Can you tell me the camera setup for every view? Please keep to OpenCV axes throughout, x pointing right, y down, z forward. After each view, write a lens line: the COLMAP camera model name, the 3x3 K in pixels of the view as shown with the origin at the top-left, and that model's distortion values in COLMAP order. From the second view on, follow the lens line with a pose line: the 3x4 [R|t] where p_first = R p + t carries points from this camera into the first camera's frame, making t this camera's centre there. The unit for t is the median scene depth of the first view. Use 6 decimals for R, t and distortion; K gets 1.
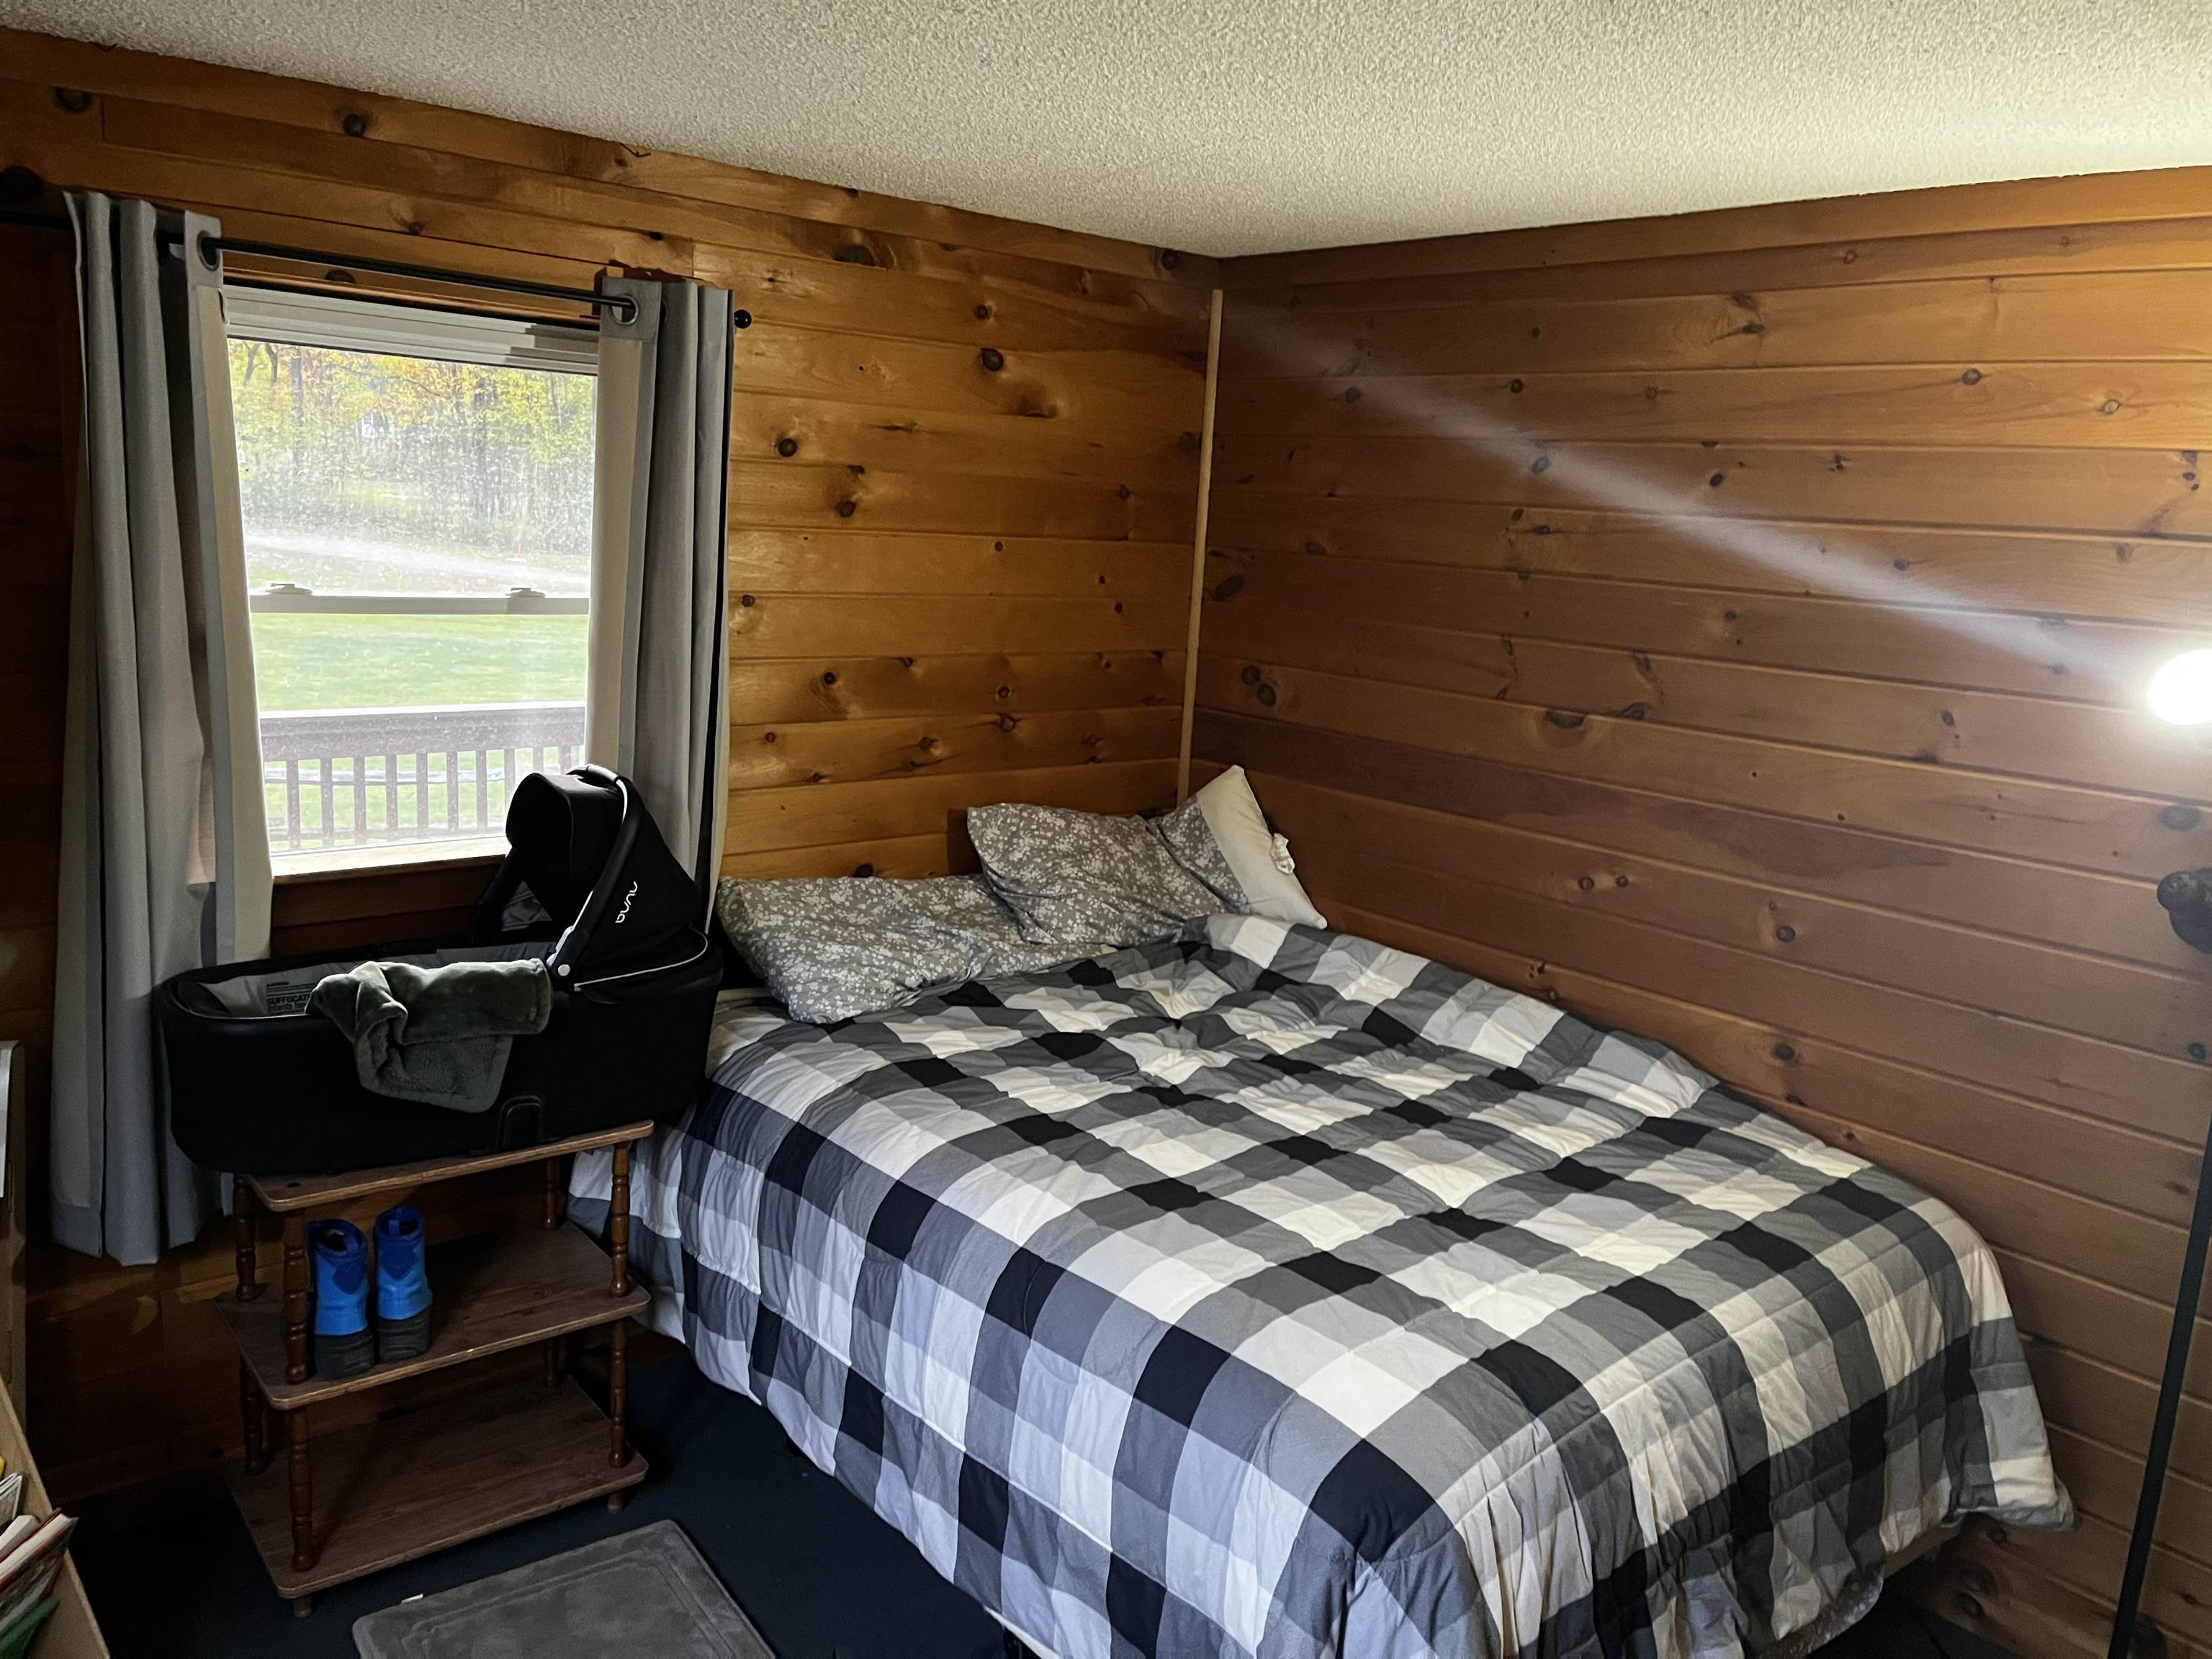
lens RADIAL K [[1653.7, 0, 1106.0], [0, 1653.7, 829.5], [0, 0, 1]] dist [0.047239, -0.000104]
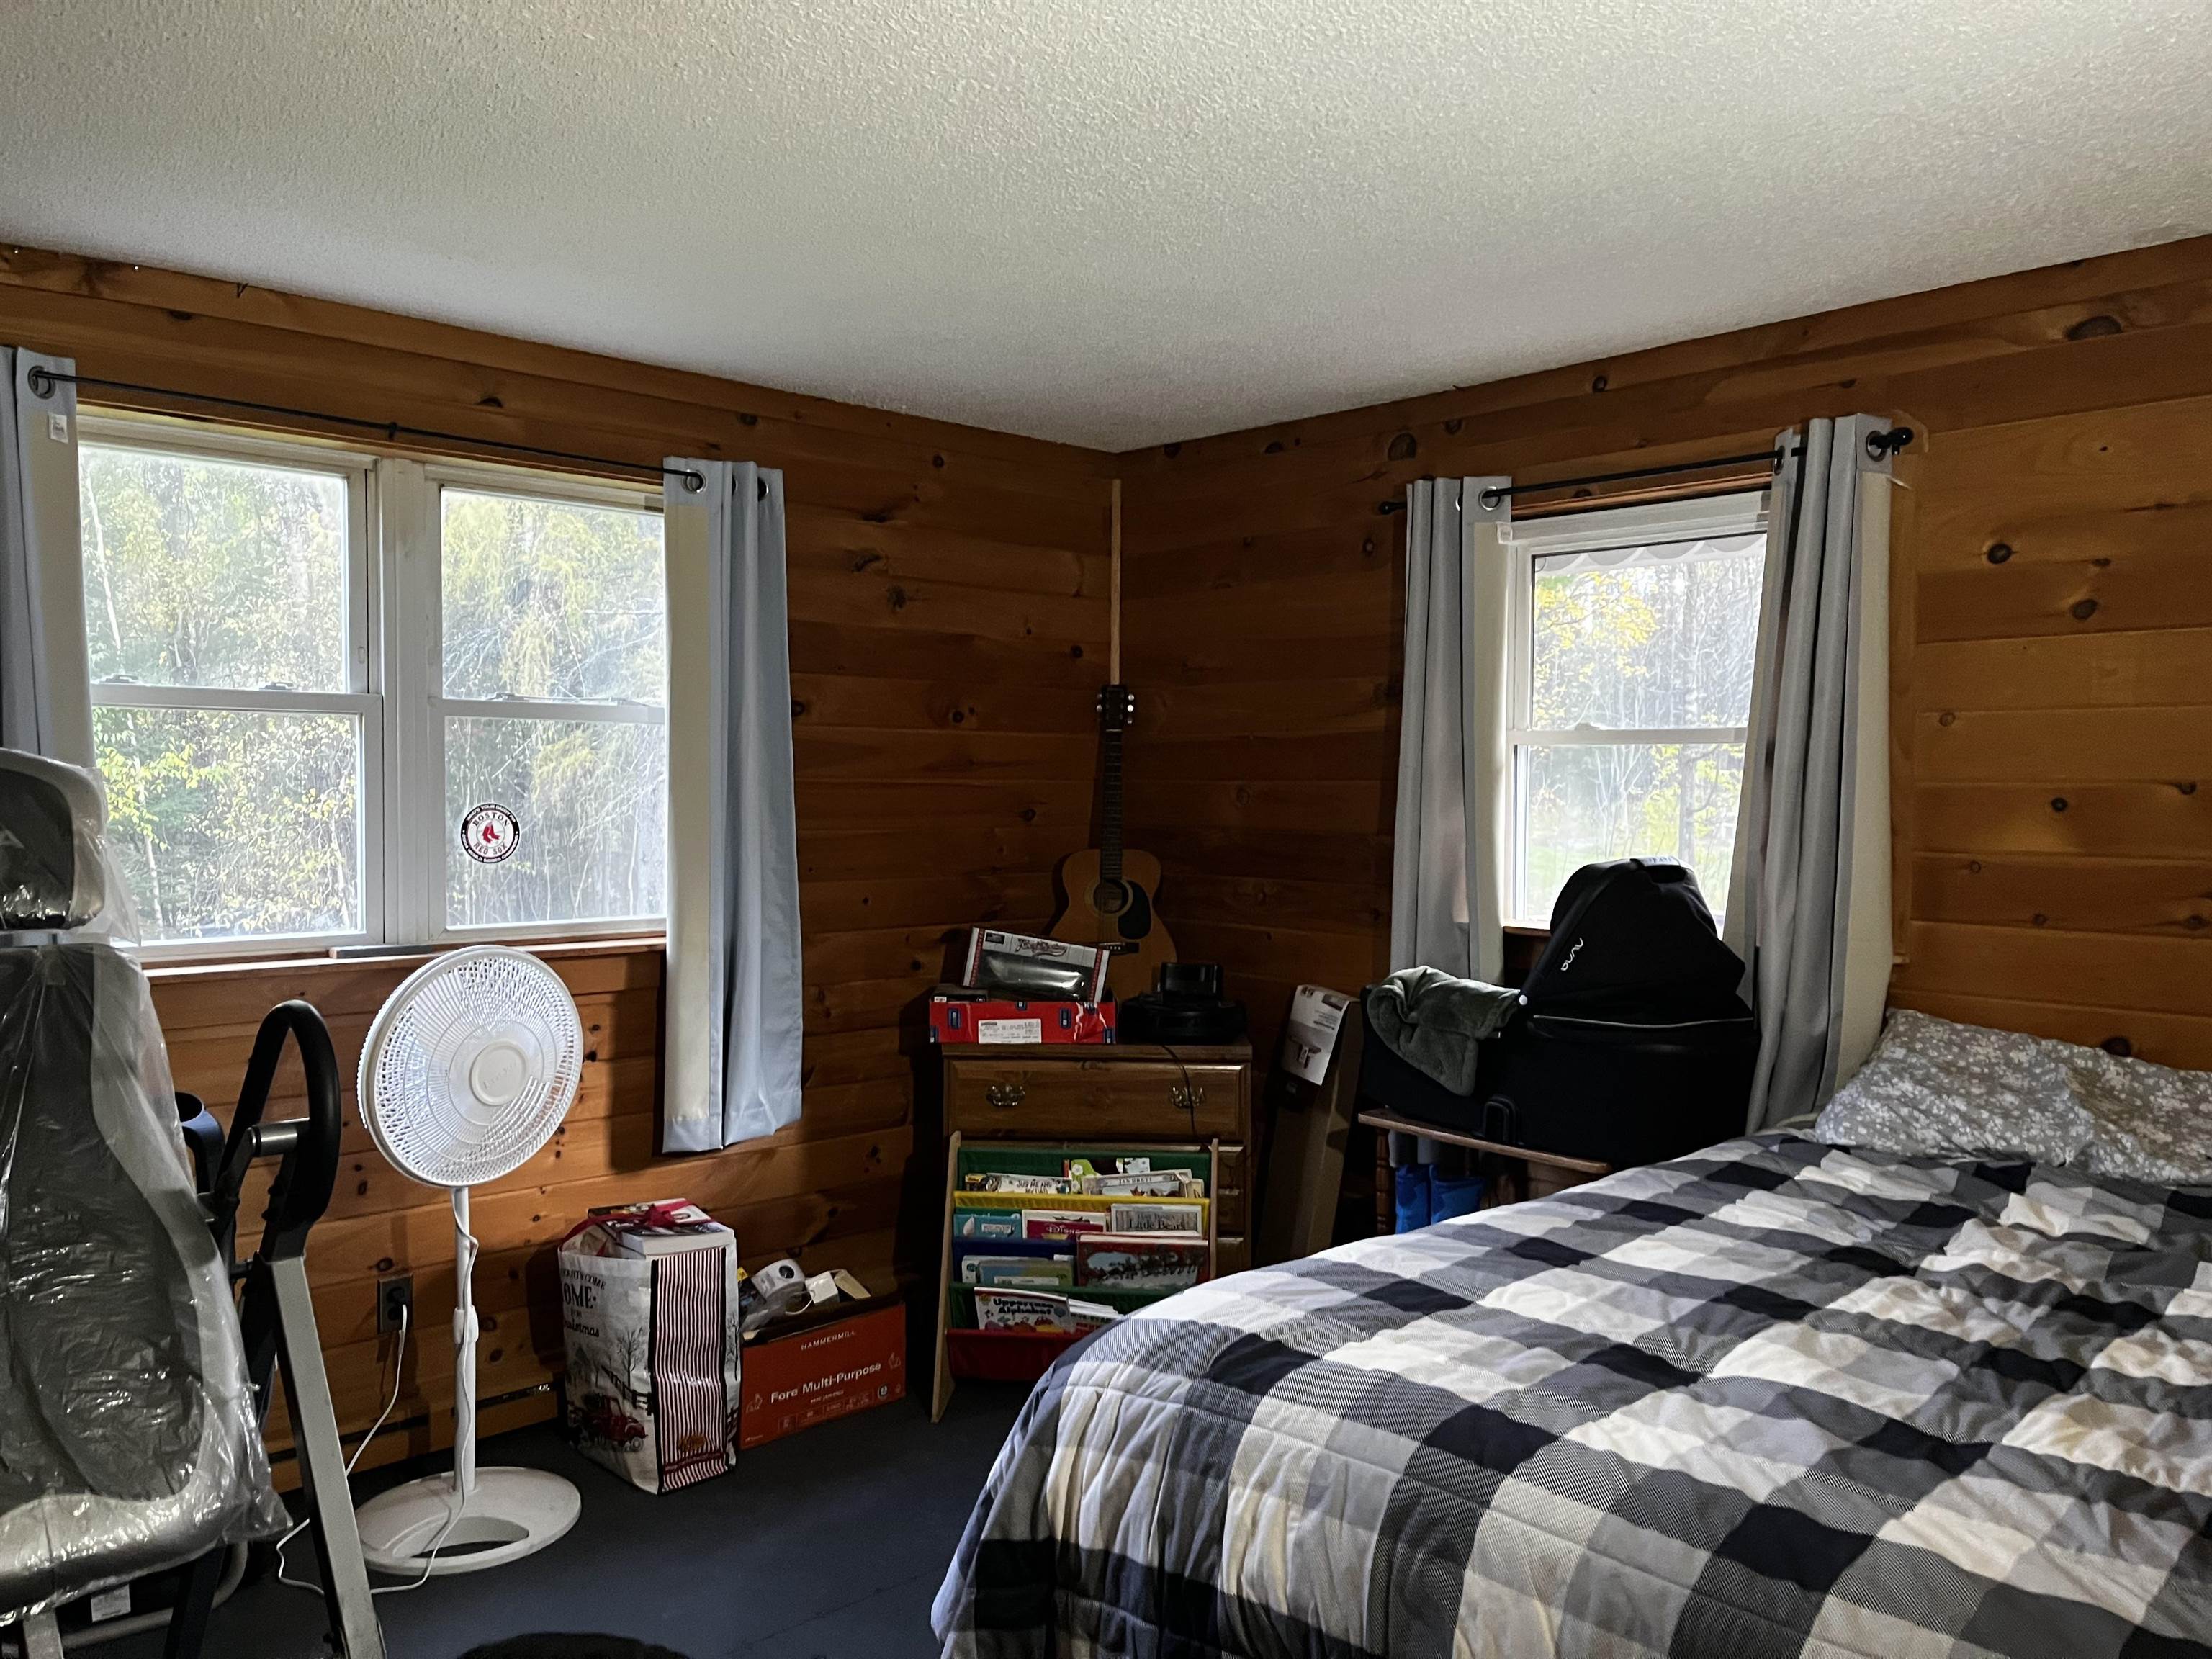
lens RADIAL K [[1669.4, 0, 1106.0], [0, 1669.4, 829.5], [0, 0, 1]] dist [-0.002500, -0.001588]
pose [[0.023488, -0.035125, -0.999107, 0.906053], [-0.205269, 0.977920, -0.039206, 0.073179], [0.978424, 0.206006, 0.015760, 0.657031]]
